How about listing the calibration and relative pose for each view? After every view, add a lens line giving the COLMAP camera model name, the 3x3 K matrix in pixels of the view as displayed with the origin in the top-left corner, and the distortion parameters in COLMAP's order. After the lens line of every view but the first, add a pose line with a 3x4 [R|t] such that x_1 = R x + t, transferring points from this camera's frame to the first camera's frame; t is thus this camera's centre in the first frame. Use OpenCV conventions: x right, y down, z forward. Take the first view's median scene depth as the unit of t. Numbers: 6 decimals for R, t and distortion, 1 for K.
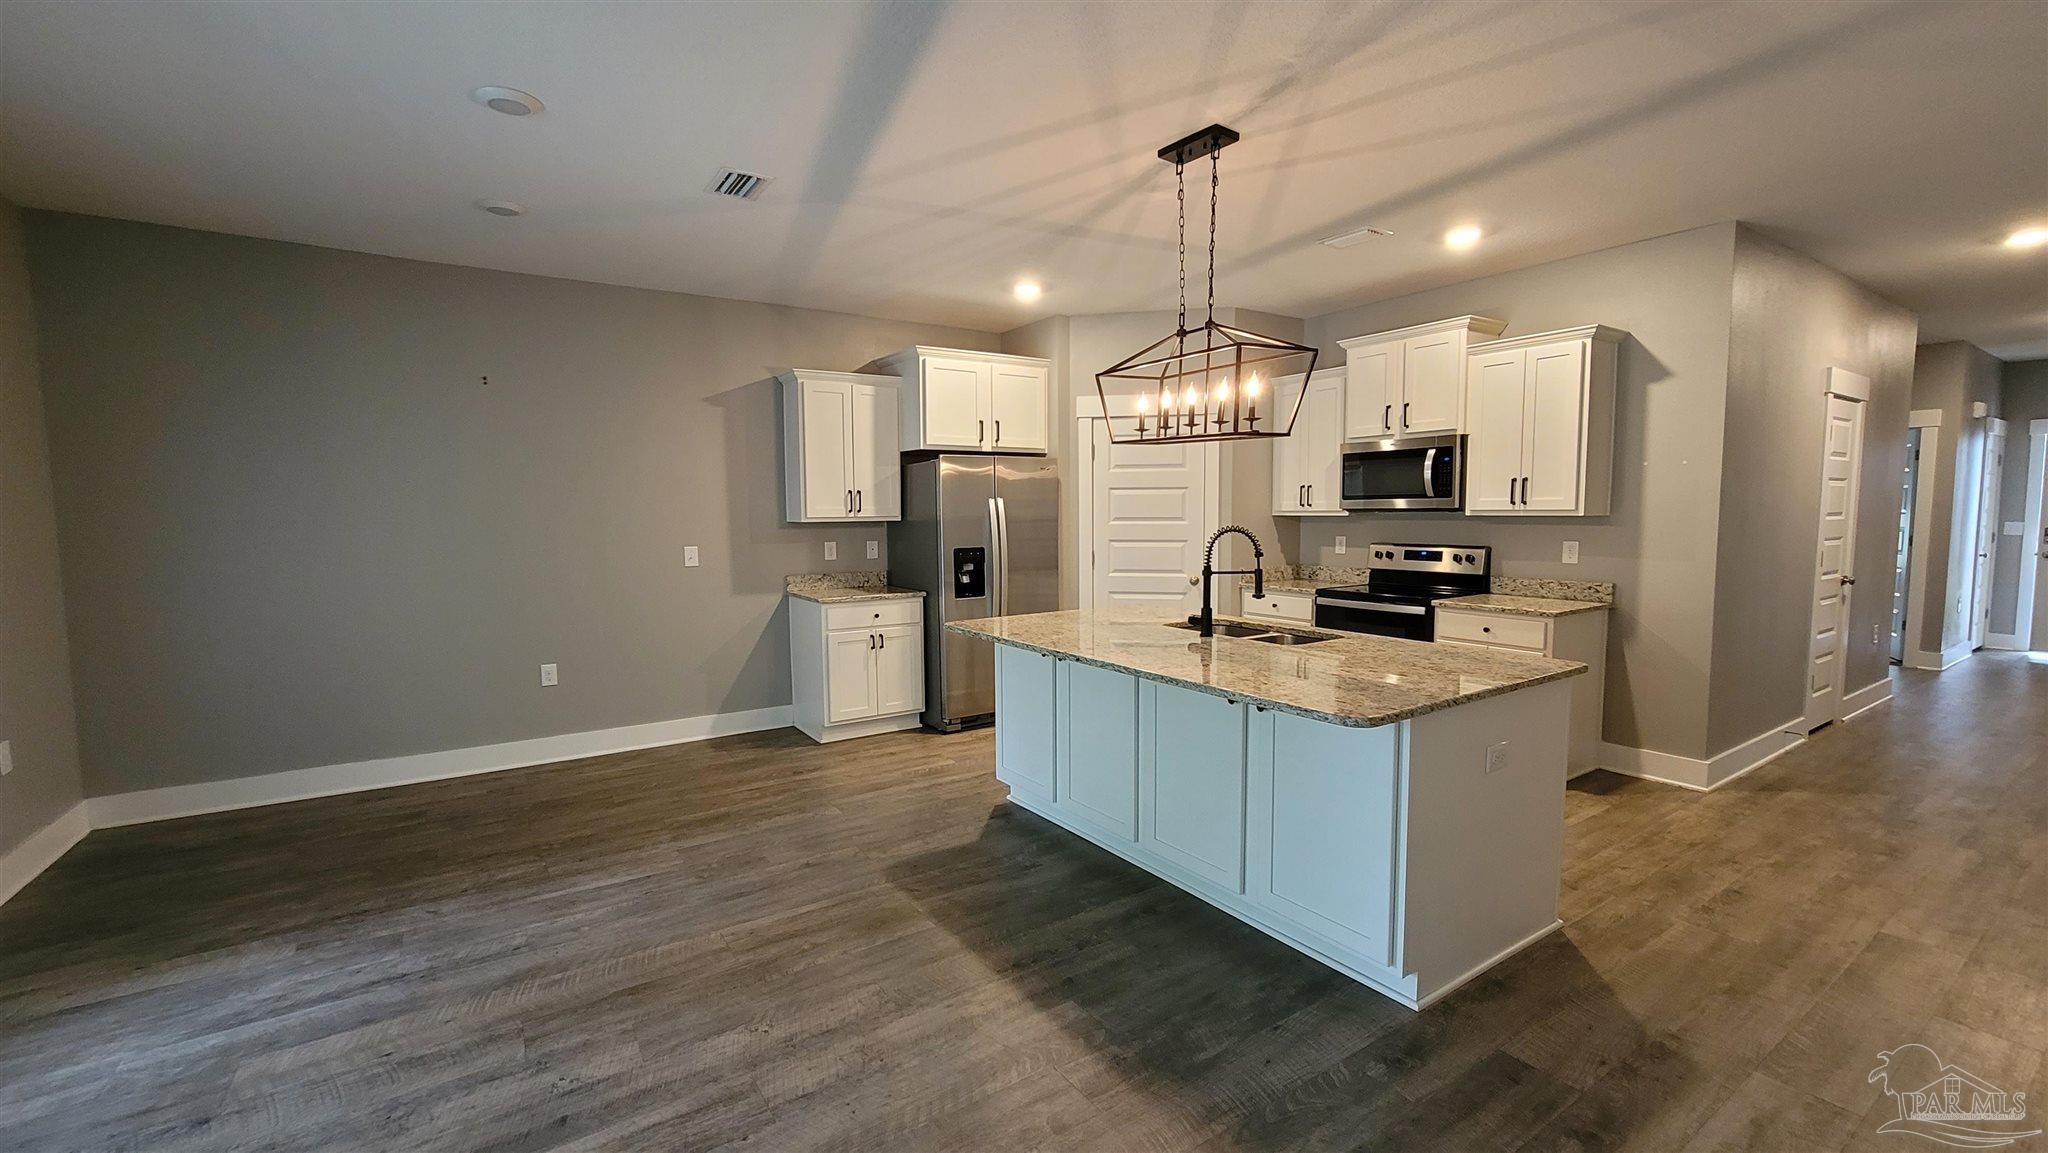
lens RADIAL K [[835.5, 0, 1026.2], [0, 835.5, 574.8], [0, 0, 1]] dist [-0.002467, 0.000073]
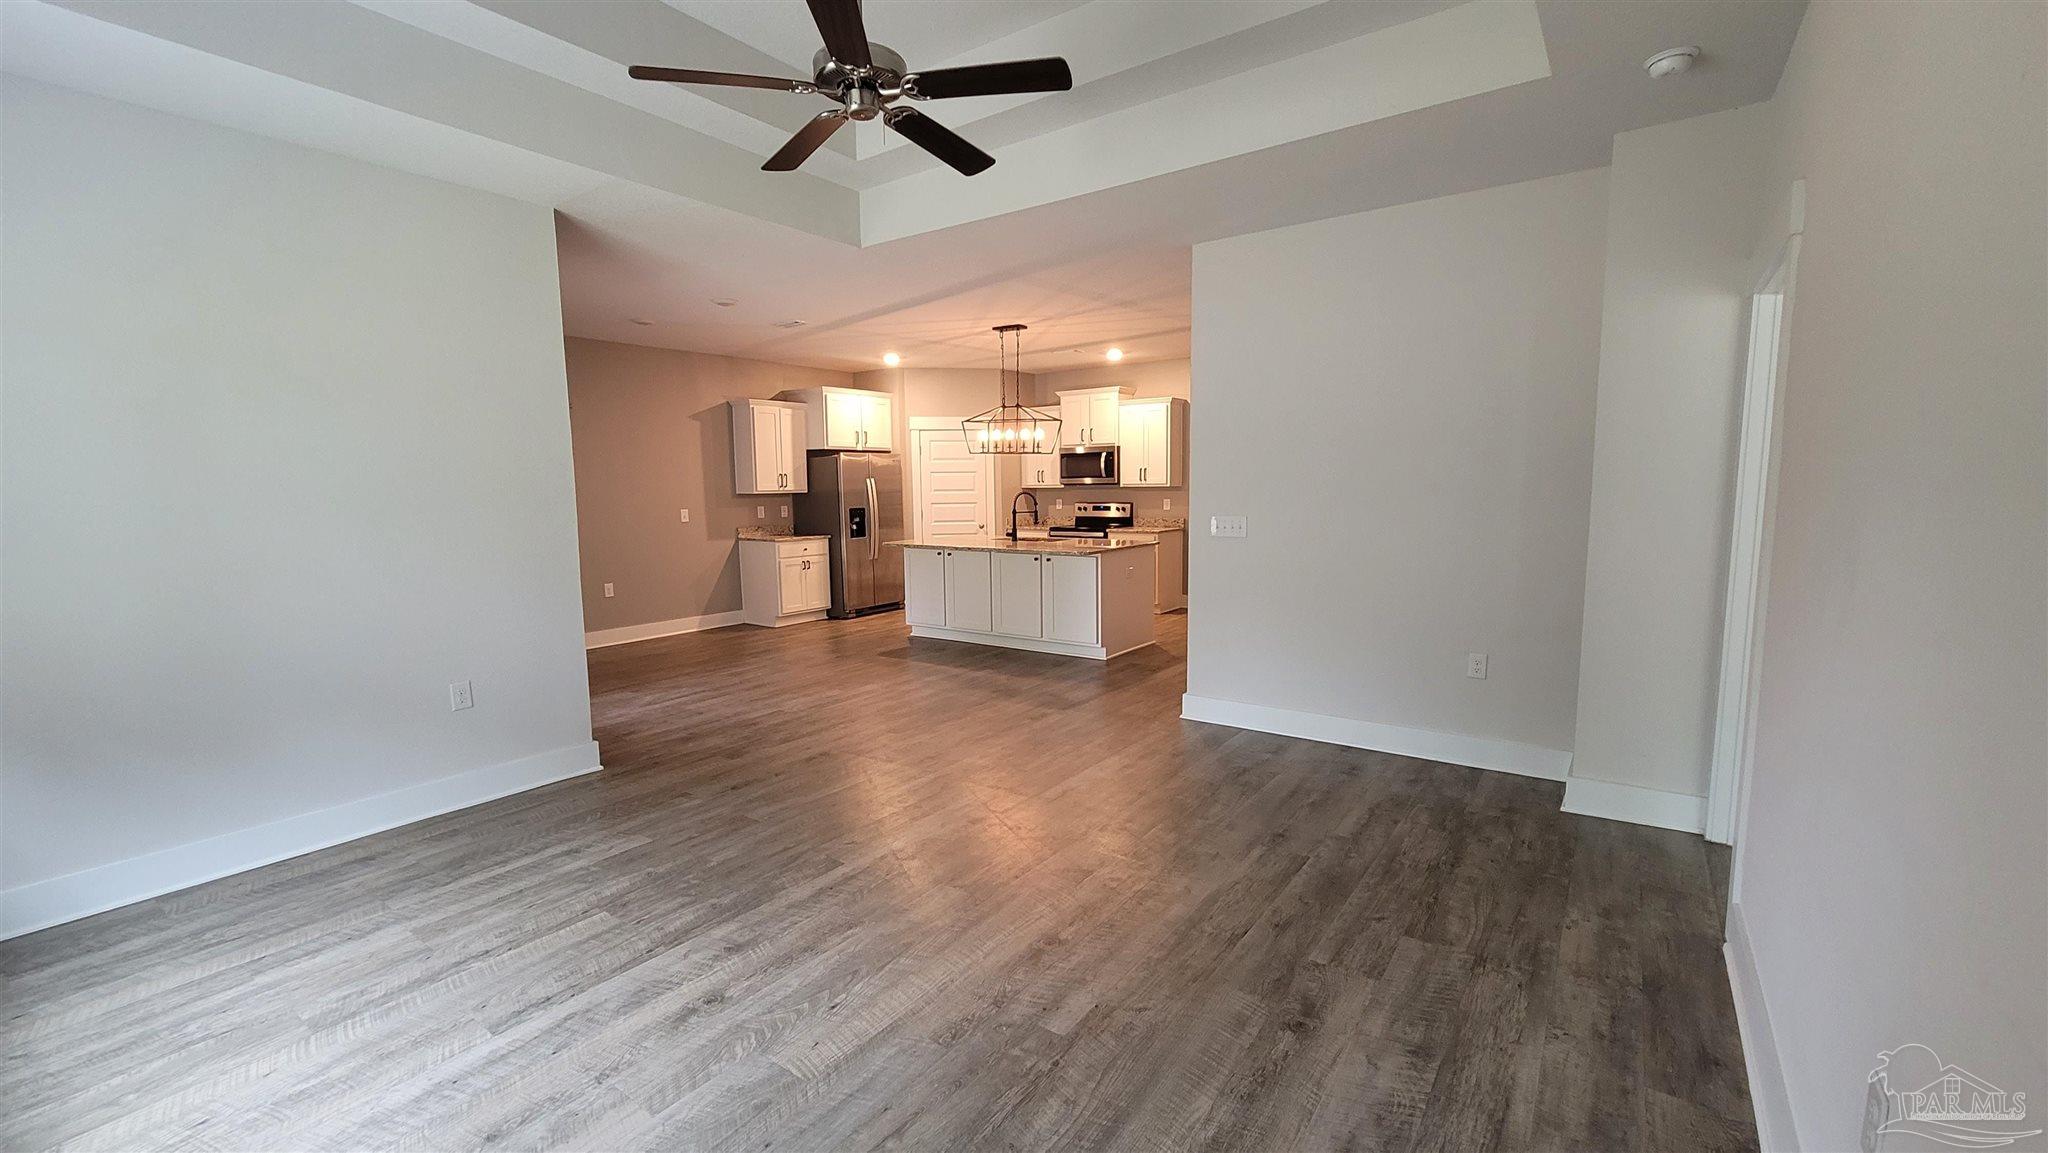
lens RADIAL K [[835.5, 0, 1023.7], [0, 835.5, 580.4], [0, 0, 1]] dist [-0.002467, 0.000073]
pose [[0.937132, -0.044684, 0.346102, -0.345344], [0.033382, 0.998699, 0.038551, 0.060103], [-0.347374, -0.024574, 0.937405, -0.703680]]
